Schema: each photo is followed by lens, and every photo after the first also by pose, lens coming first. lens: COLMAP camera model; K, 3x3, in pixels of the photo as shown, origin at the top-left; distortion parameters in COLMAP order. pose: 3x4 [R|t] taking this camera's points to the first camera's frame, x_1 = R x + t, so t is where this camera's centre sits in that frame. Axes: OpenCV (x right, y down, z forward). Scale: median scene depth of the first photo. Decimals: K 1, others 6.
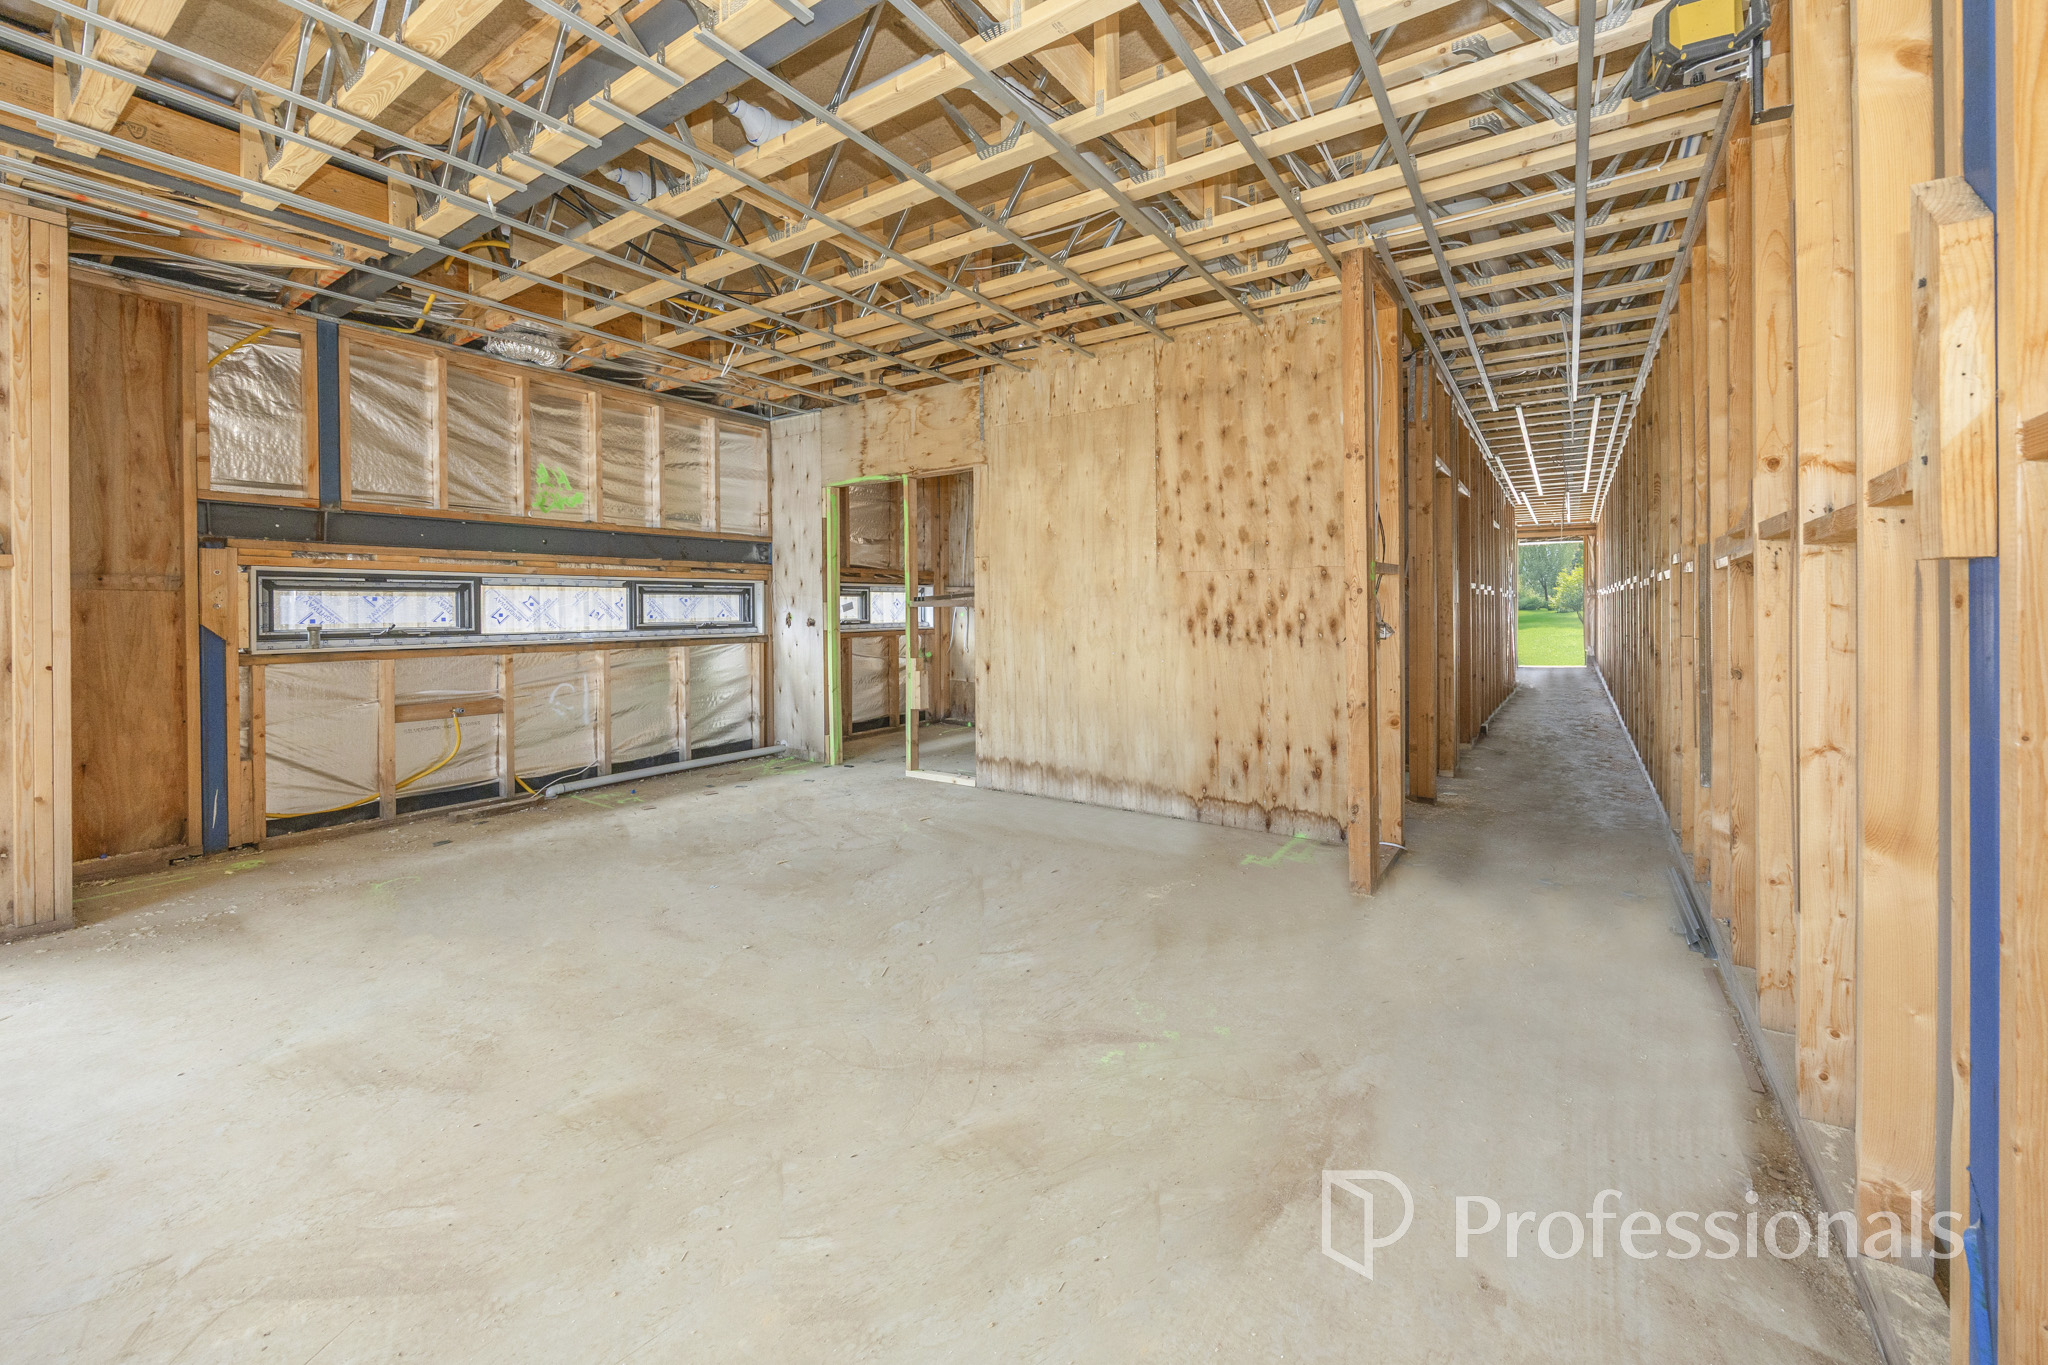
lens RADIAL K [[807.1, 0, 1017.9], [0, 807.1, 604.1], [0, 0, 1]] dist [-0.003235, -0.000327]
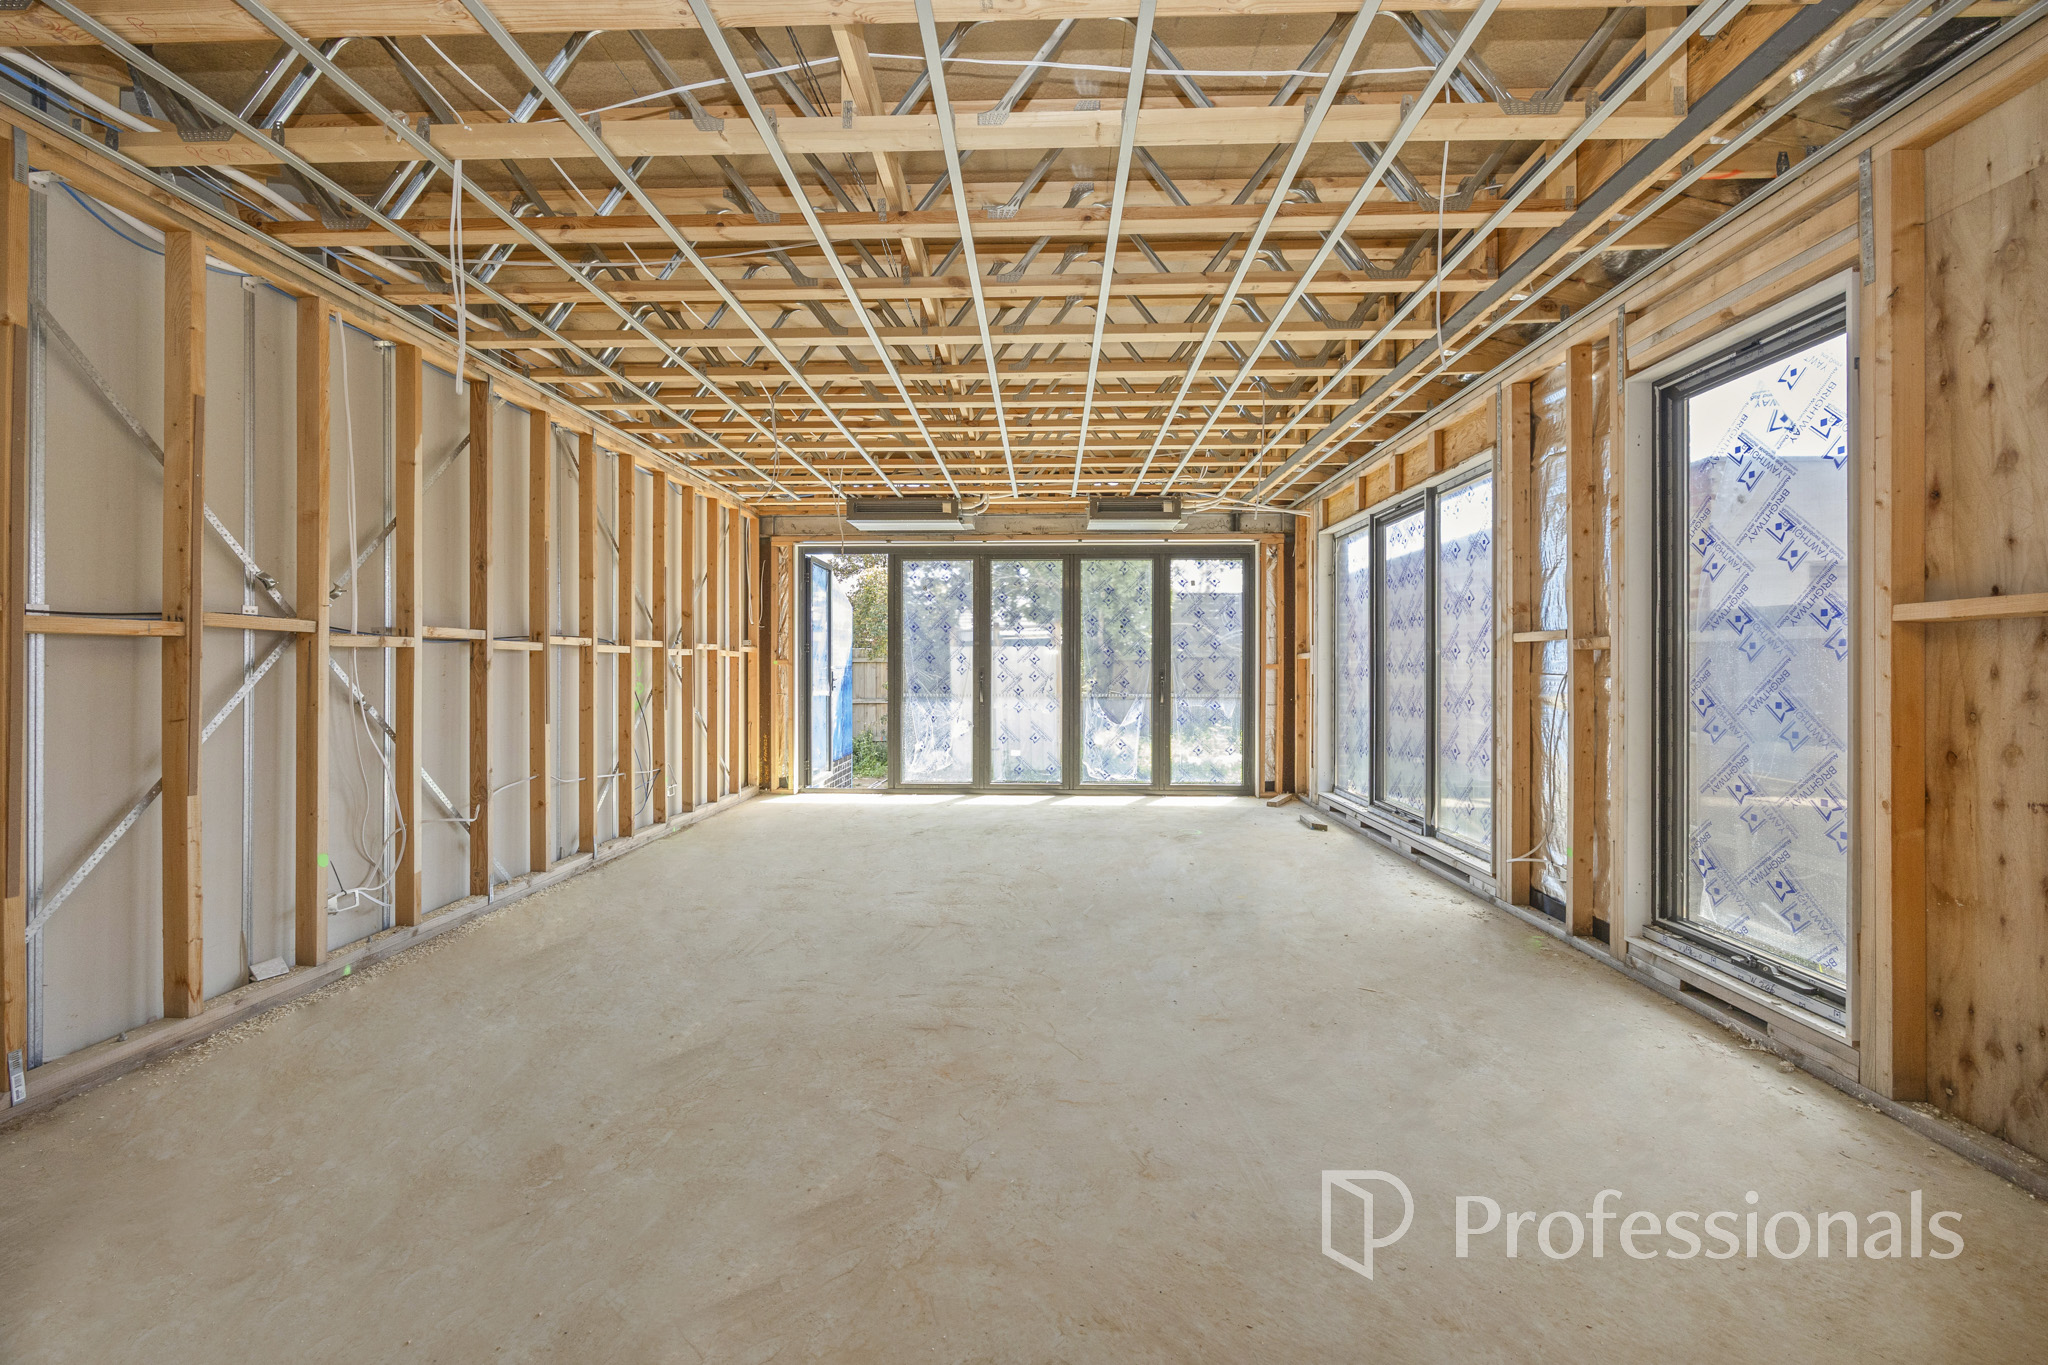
lens RADIAL K [[783.5, 0, 1022.4], [0, 783.5, 669.3], [0, 0, 1]] dist [-0.001161, -0.000116]
pose [[-0.842929, 0.002607, -0.538019, -0.144159], [0.001379, 0.999995, 0.002684, -0.001960], [0.538023, 0.001521, -0.842928, 0.659749]]
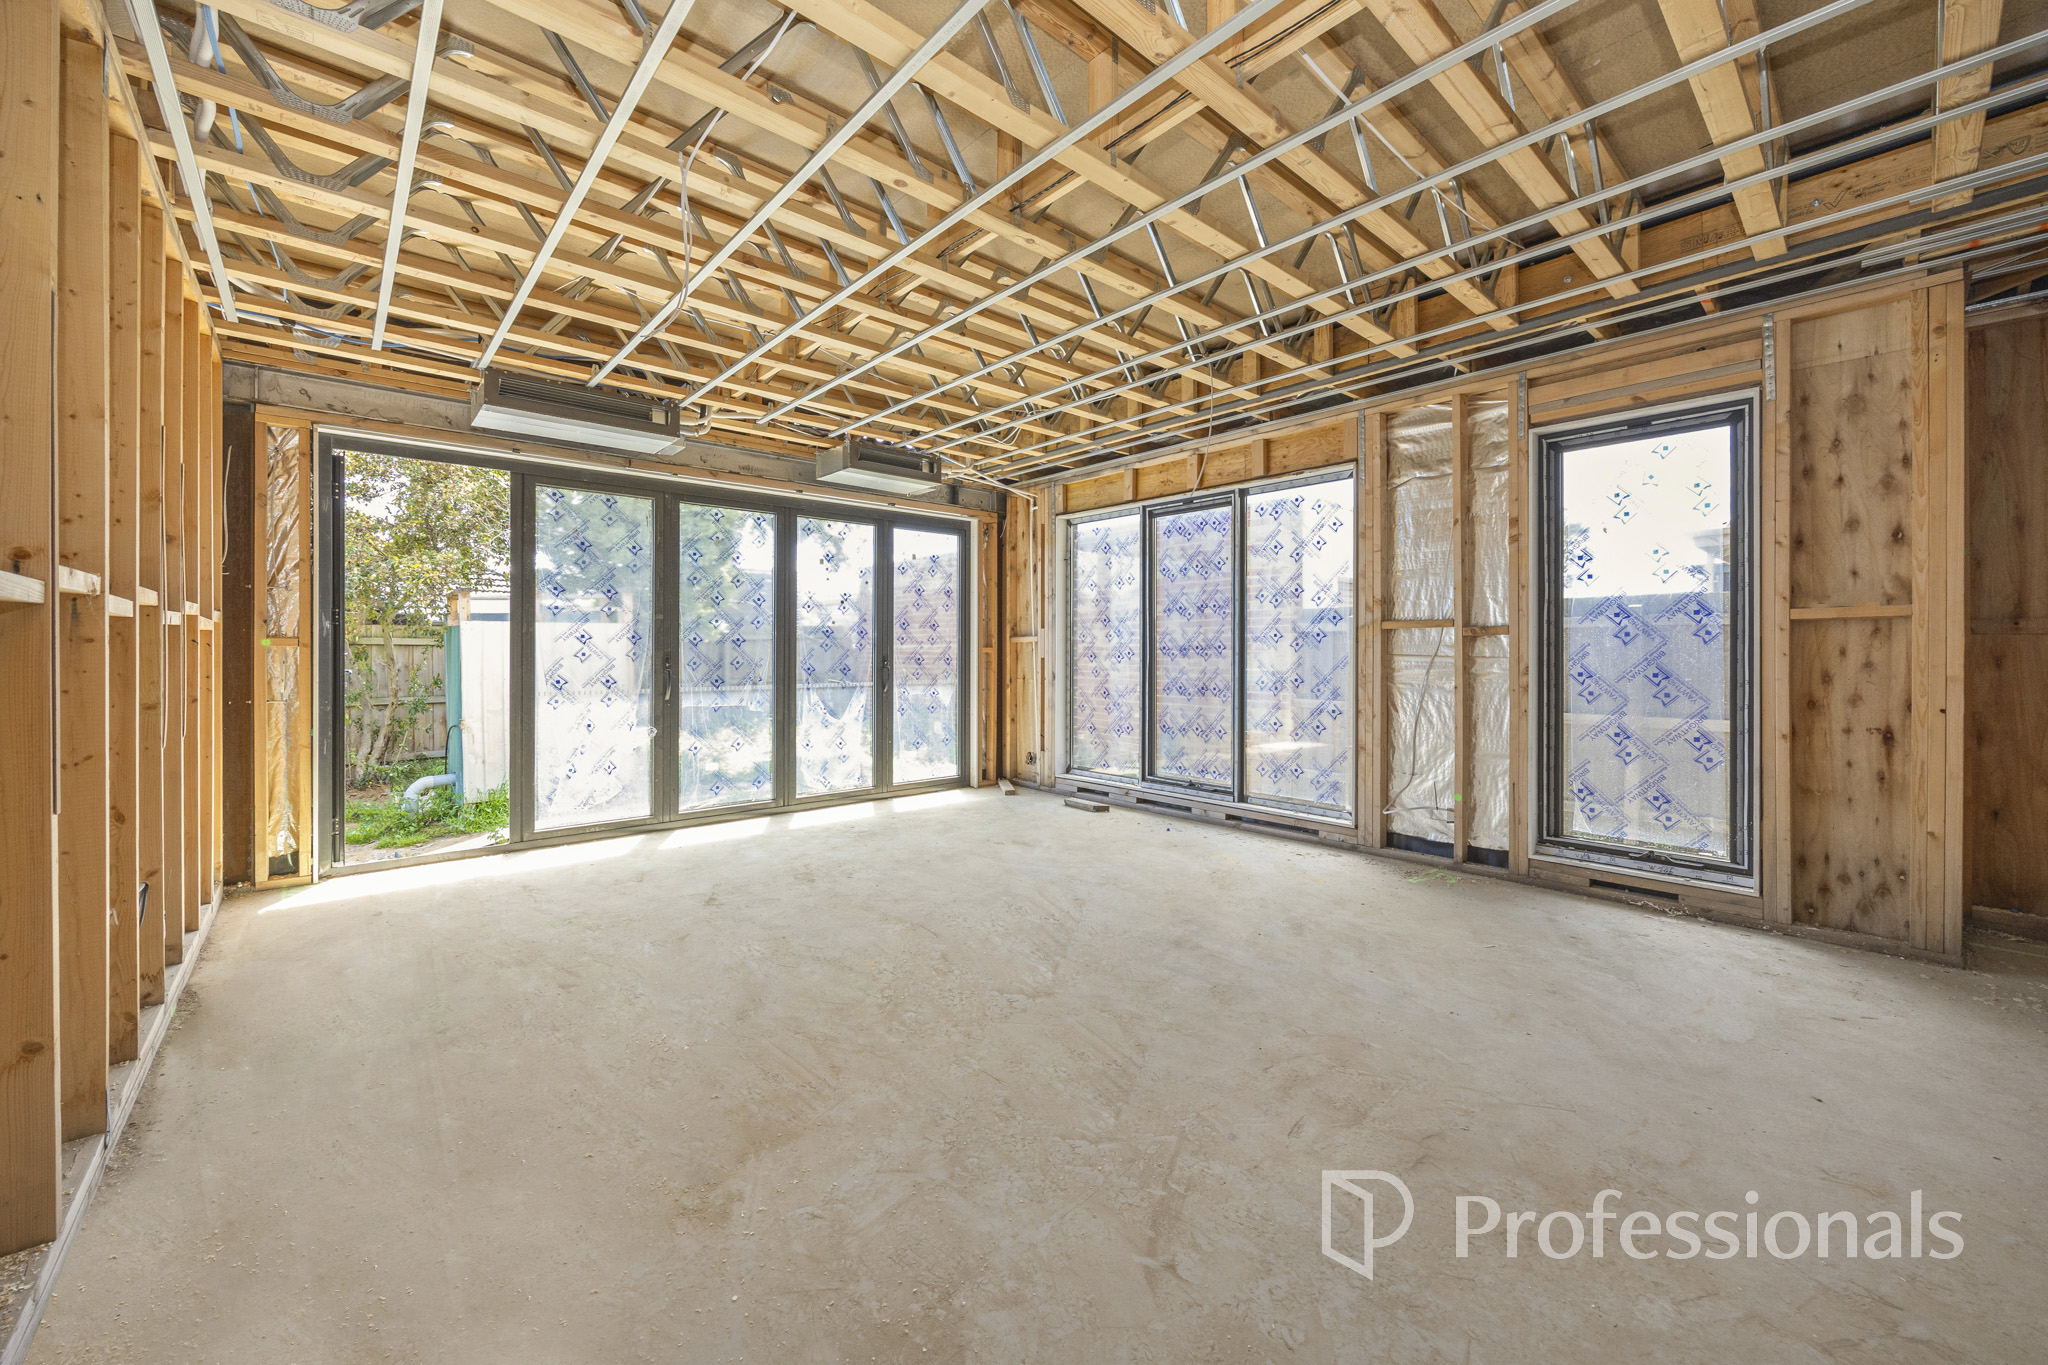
lens RADIAL K [[787.0, 0, 1024.3], [0, 787.0, 652.1], [0, 0, 1]] dist [-0.003213, -0.000068]
pose [[-0.241731, 0.002195, -0.970341, 0.044380], [0.002334, 0.999996, 0.001680, -0.000893], [0.970340, -0.001859, -0.241735, 0.054595]]
